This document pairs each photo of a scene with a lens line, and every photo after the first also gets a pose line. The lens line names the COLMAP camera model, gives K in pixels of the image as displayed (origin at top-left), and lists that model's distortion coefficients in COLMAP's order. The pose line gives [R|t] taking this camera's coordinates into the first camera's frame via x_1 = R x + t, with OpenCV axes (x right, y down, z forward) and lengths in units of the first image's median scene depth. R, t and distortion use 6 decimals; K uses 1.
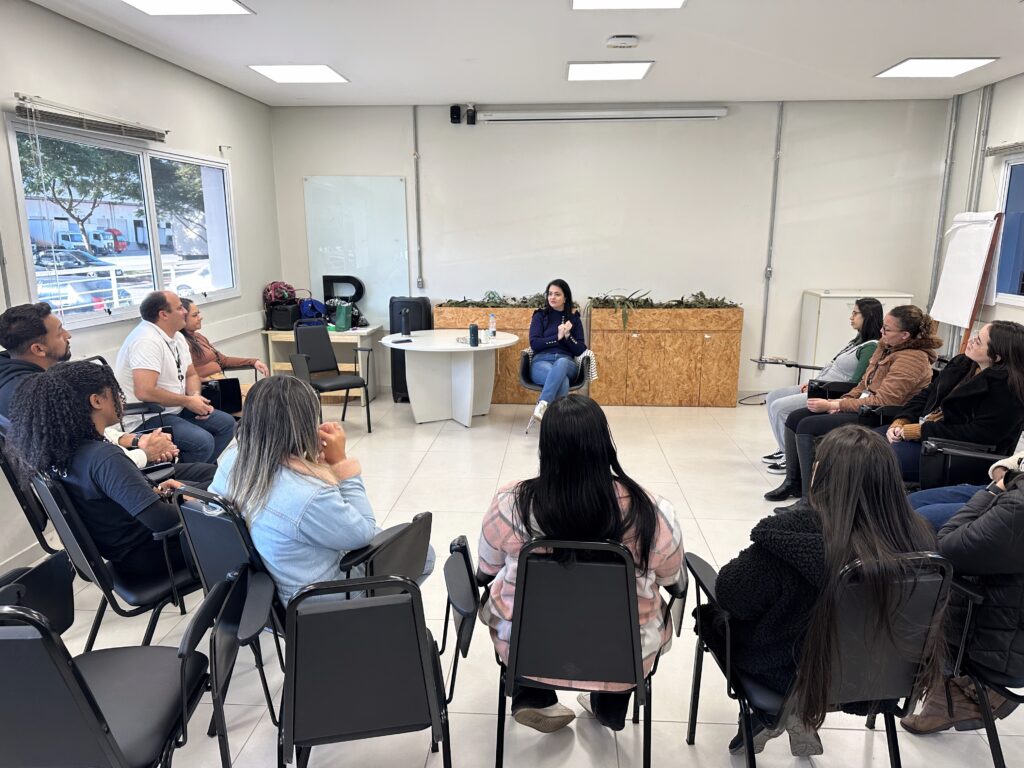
lens RADIAL K [[713.1, 0, 512.0], [0, 713.1, 384.0], [0, 0, 1]] dist [0.013295, -0.003662]
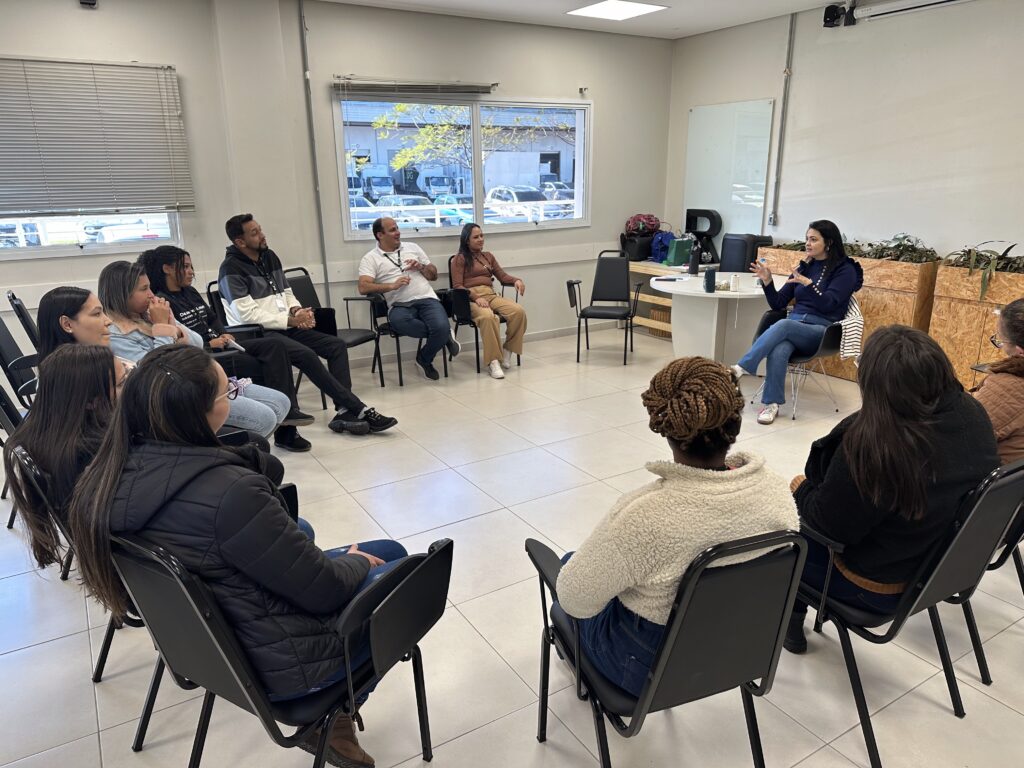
lens RADIAL K [[713.1, 0, 512.0], [0, 713.1, 384.0], [0, 0, 1]] dist [0.013295, -0.003662]
pose [[0.591385, 0.223428, -0.774819, 0.444830], [-0.154587, 0.974440, 0.163001, -0.040398], [0.791433, 0.023381, 0.610808, 0.211262]]
